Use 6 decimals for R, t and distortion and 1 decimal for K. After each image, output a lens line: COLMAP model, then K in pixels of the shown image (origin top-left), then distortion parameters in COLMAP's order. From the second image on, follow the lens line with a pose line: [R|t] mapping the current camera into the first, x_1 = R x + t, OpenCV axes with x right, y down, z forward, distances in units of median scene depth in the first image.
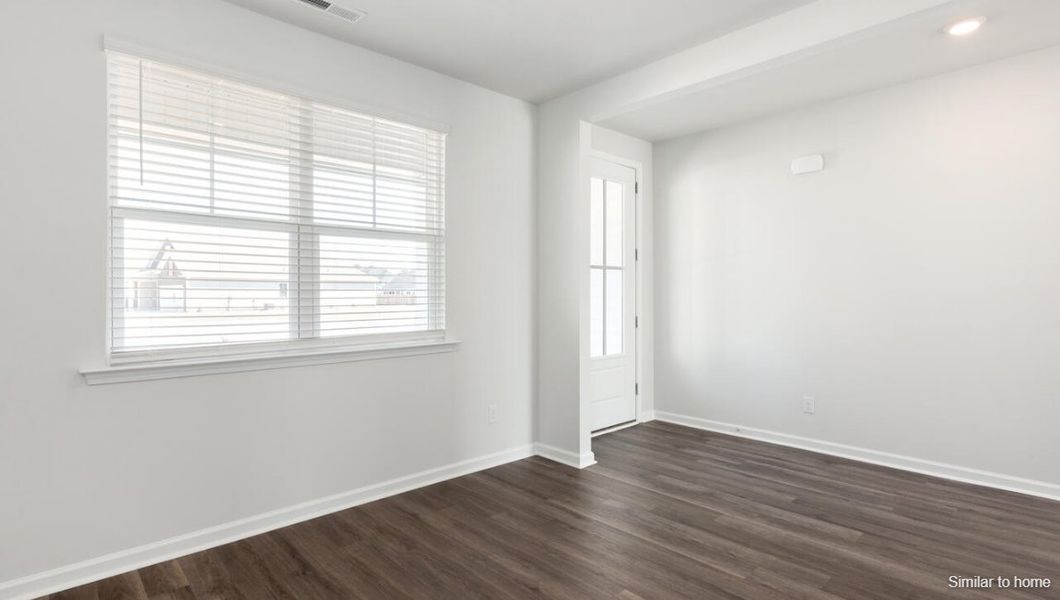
lens RADIAL K [[556.8, 0, 506.4], [0, 556.8, 291.0], [0, 0, 1]] dist [0.004566, 0.000491]
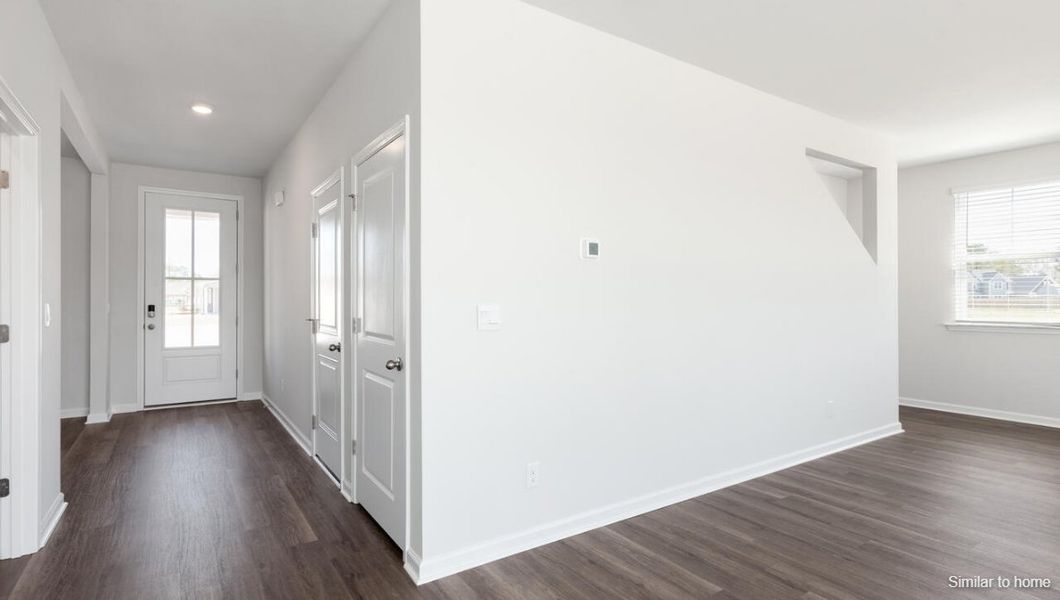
lens RADIAL K [[529.9, 0, 531.7], [0, 529.9, 304.7], [0, 0, 1]] dist [0.001705, 0.000356]
pose [[0.986489, 0.005654, -0.163728, 1.617313], [-0.003797, 0.999925, 0.011656, 0.001448], [0.163782, -0.010877, 0.986437, -0.124889]]
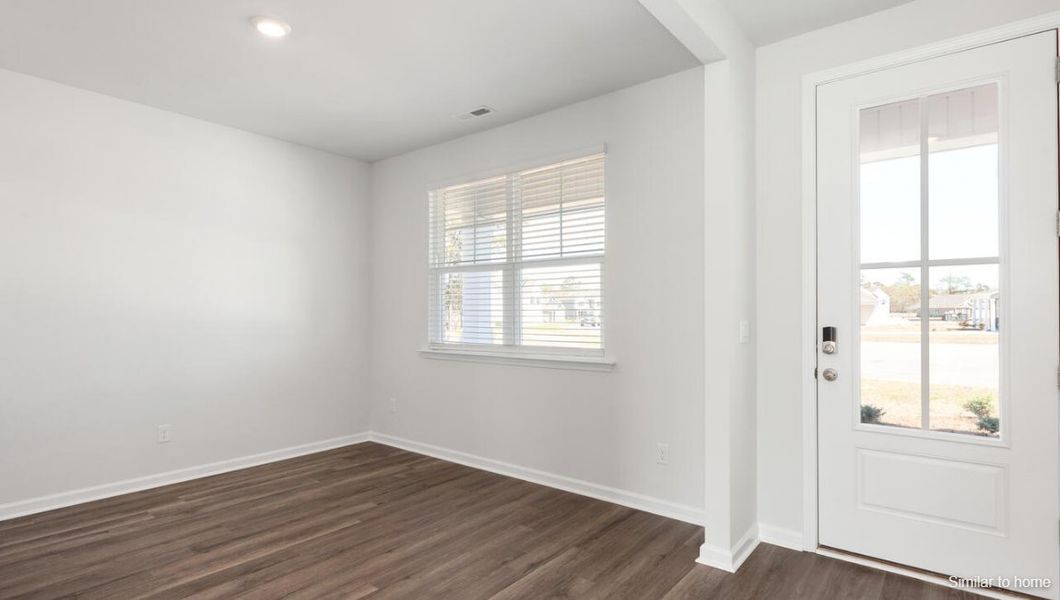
lens RADIAL K [[529.9, 0, 531.7], [0, 529.9, 304.7], [0, 0, 1]] dist [0.001705, 0.000356]
pose [[0.137617, -0.015023, -0.990372, 0.866903], [0.004286, 0.999885, -0.014572, 0.003420], [0.990476, -0.002239, 0.137666, 0.788147]]
